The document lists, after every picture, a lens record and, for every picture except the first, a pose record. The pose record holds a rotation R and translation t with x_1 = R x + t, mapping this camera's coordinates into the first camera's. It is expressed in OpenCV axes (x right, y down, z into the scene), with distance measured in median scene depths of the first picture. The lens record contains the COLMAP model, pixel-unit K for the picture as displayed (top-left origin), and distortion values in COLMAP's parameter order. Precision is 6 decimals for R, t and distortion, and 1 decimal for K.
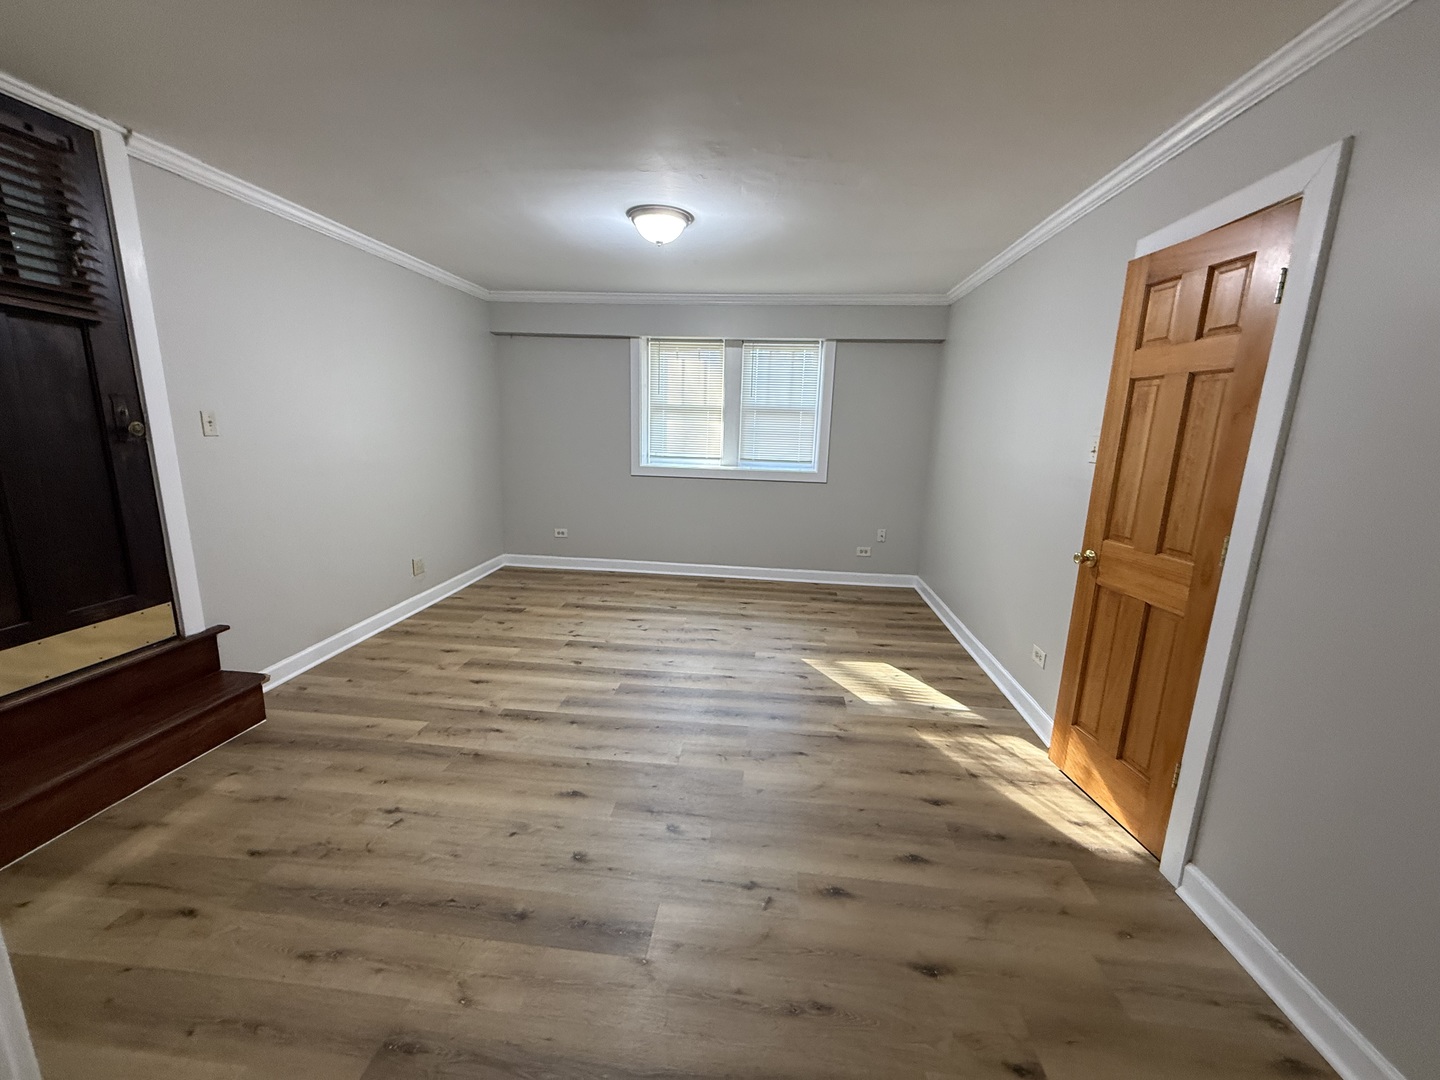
lens RADIAL K [[572.7, 0, 723.0], [0, 572.7, 542.7], [0, 0, 1]] dist [-0.000011, 0.000322]
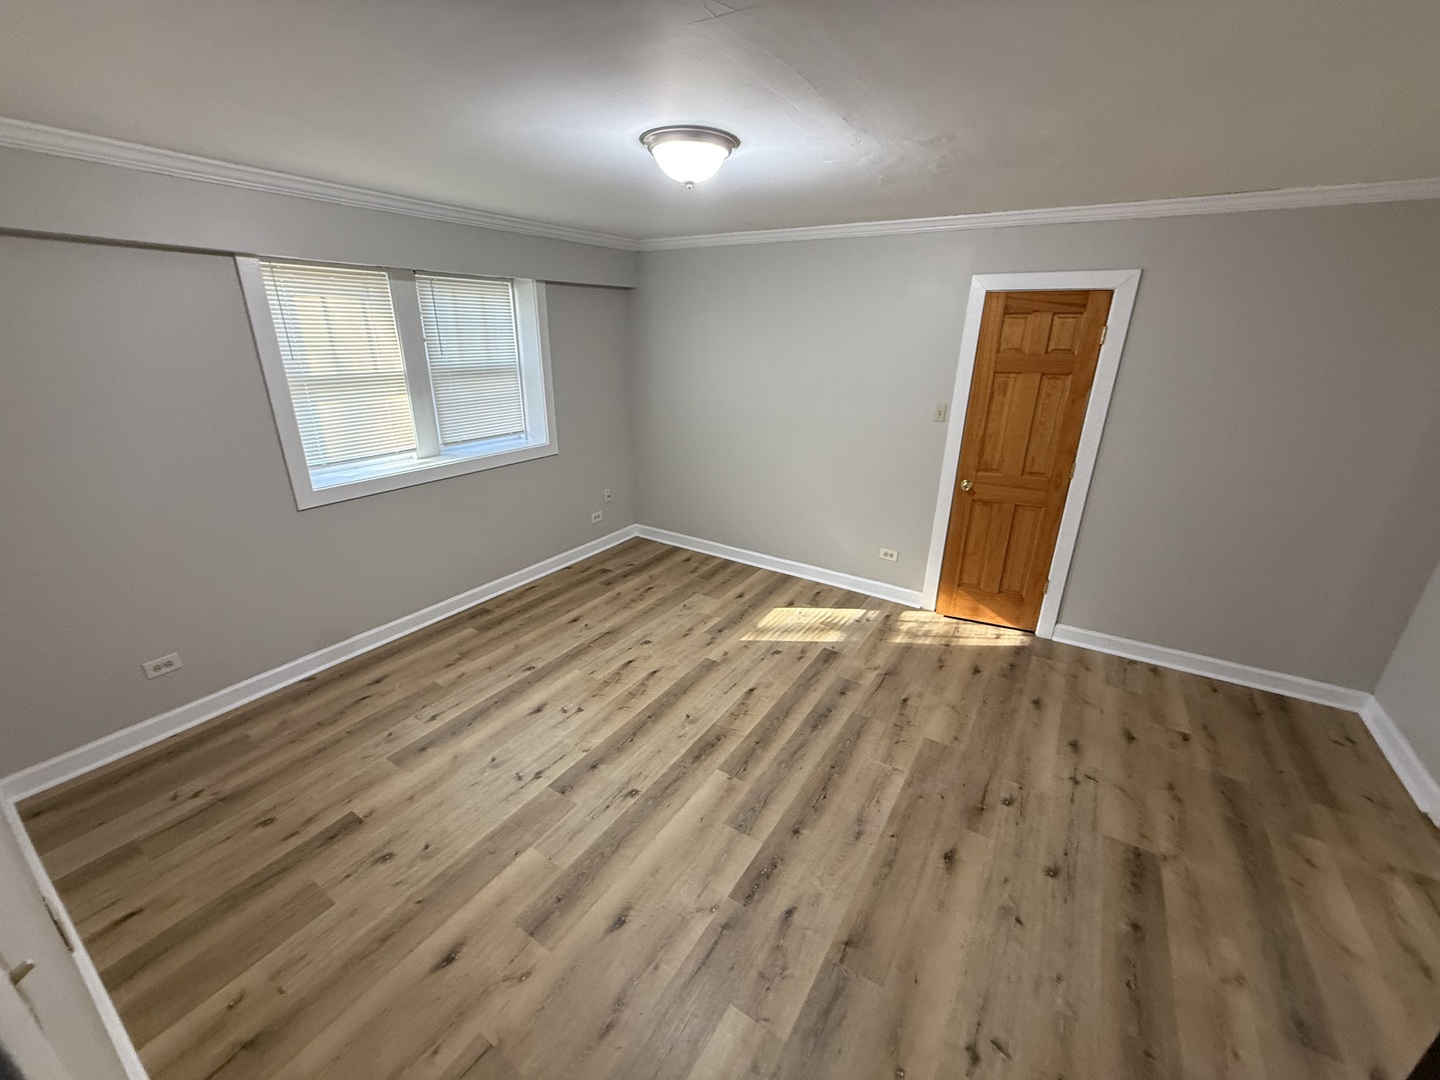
lens RADIAL K [[572.7, 0, 717.7], [0, 572.7, 537.4], [0, 0, 1]] dist [-0.000011, 0.000322]
pose [[0.456737, -0.326085, 0.827683, -0.700496], [0.182711, 0.944948, 0.271459, -0.266257], [-0.870636, 0.027241, 0.491172, 0.564305]]
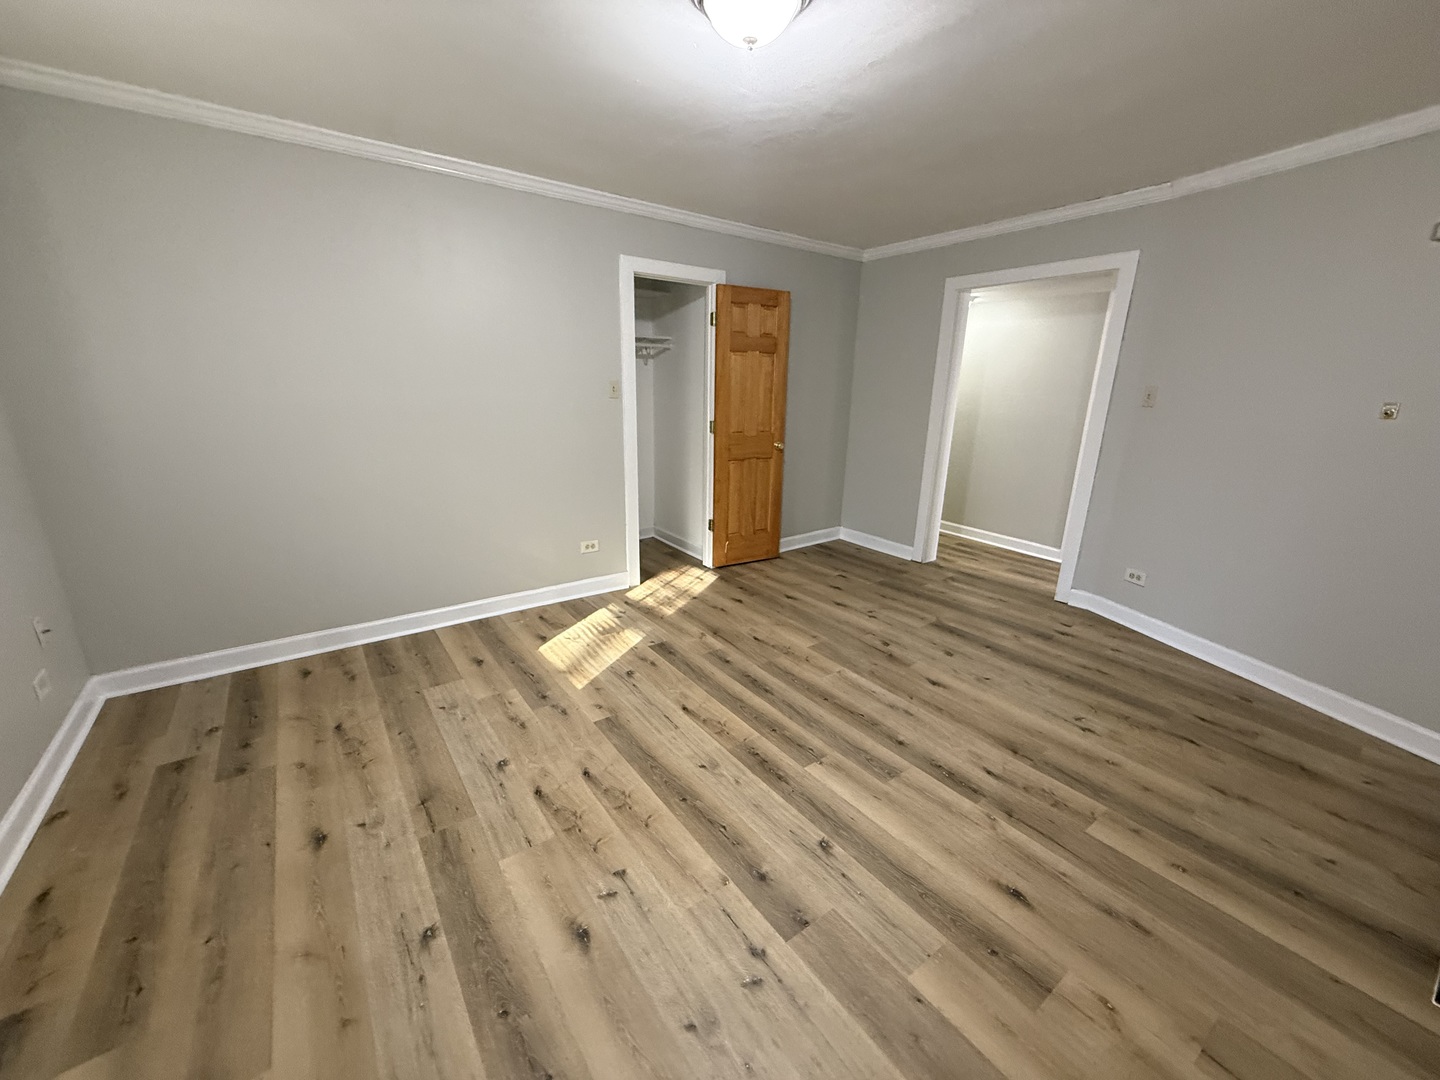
lens RADIAL K [[572.7, 0, 722.5], [0, 572.7, 538.4], [0, 0, 1]] dist [-0.000011, 0.000322]
pose [[-0.664999, -0.240094, 0.707199, -0.508820], [0.117764, 0.901361, 0.416748, -0.289454], [-0.737501, 0.360420, -0.571130, 1.297743]]
